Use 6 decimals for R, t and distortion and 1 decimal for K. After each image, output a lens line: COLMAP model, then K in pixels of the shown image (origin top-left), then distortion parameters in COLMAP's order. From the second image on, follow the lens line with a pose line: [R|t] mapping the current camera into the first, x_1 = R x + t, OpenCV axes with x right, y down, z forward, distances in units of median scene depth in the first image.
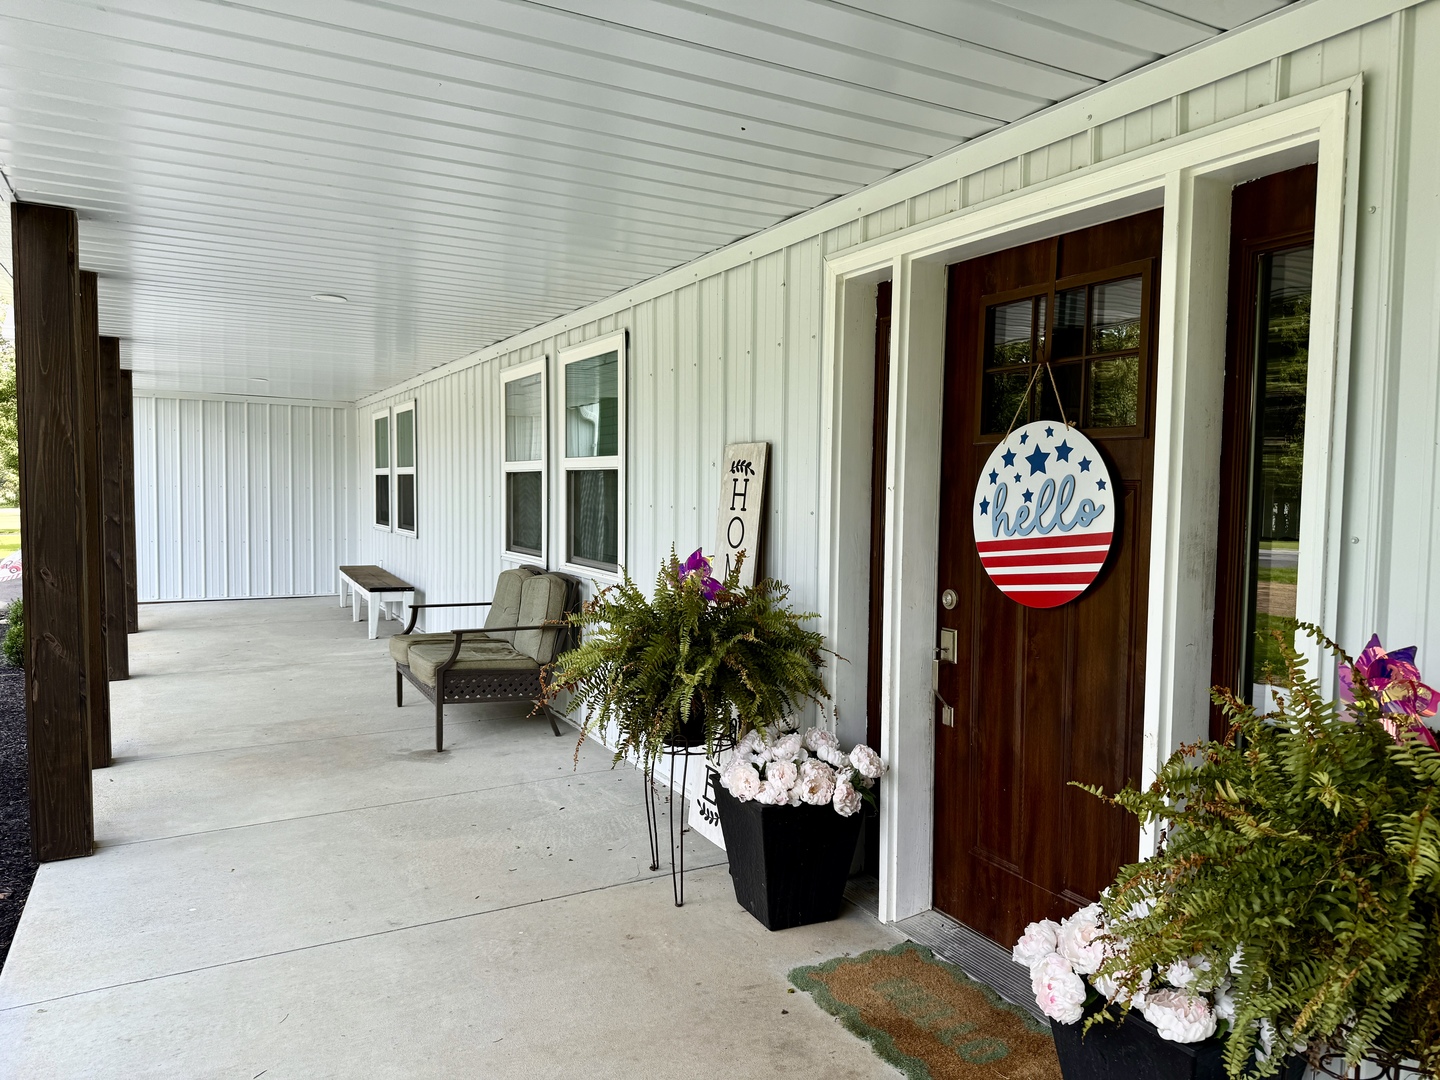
lens RADIAL K [[1008.1, 0, 721.3], [0, 1008.1, 536.4], [0, 0, 1]] dist [0.003550, 0.001740]
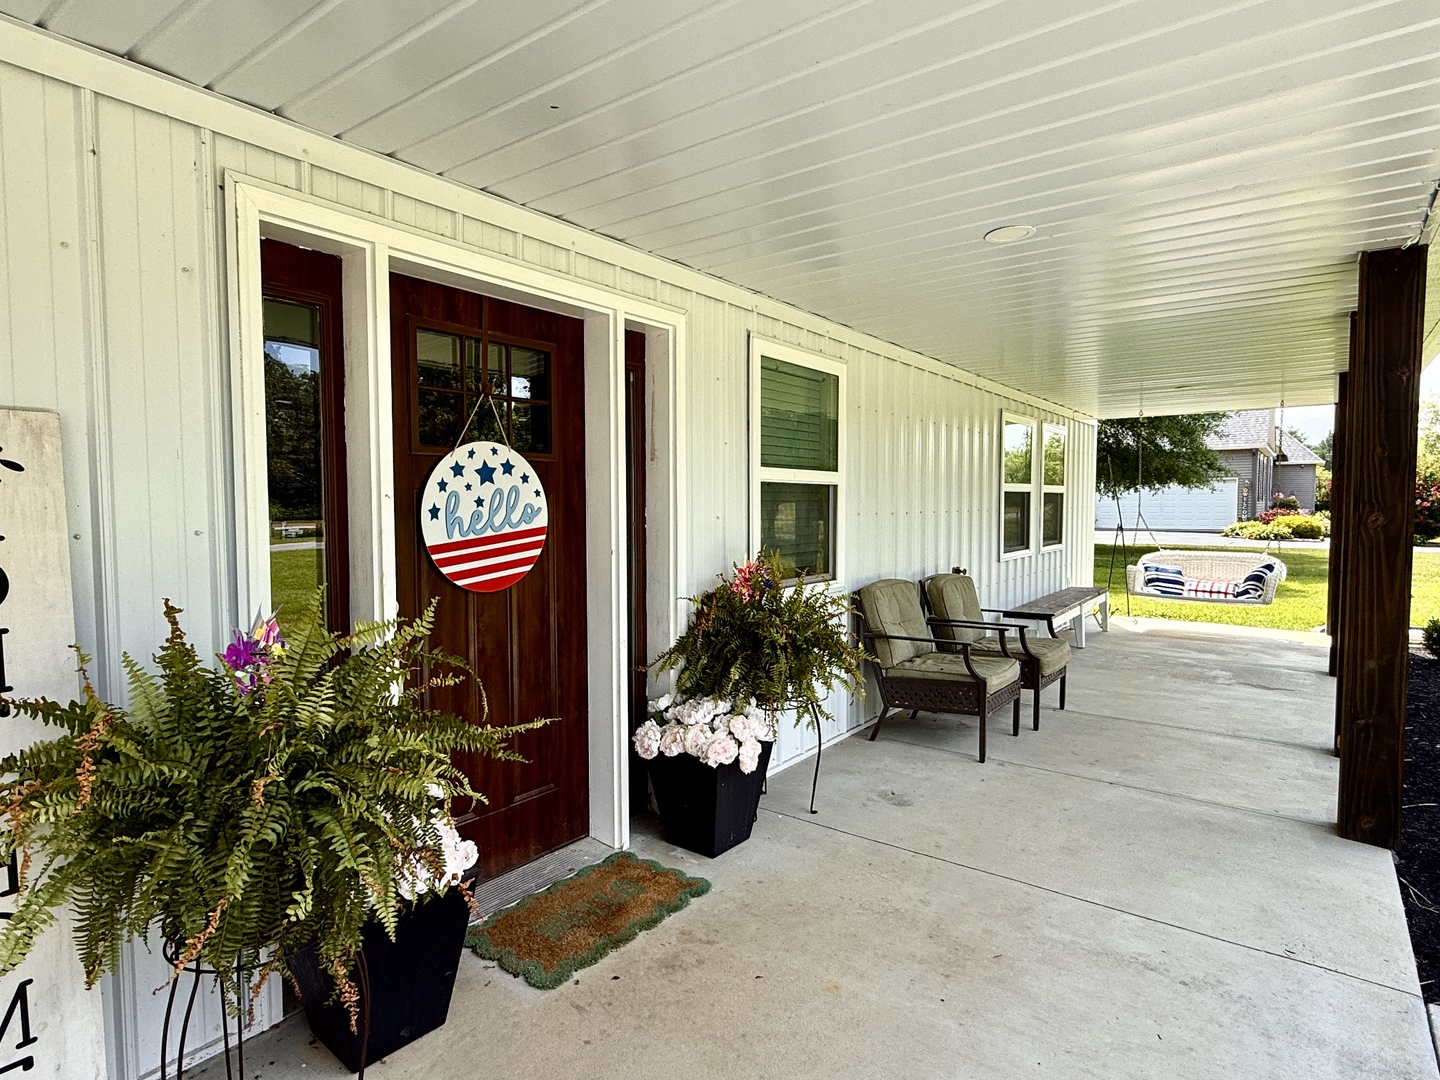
lens RADIAL K [[782.8, 0, 722.4], [0, 782.8, 547.4], [0, 0, 1]] dist [-0.000715, 0.001694]
pose [[-0.422324, -0.046127, 0.905270, -0.676698], [0.056236, 0.995447, 0.076957, -0.041780], [-0.904699, 0.083409, -0.417807, 1.135672]]
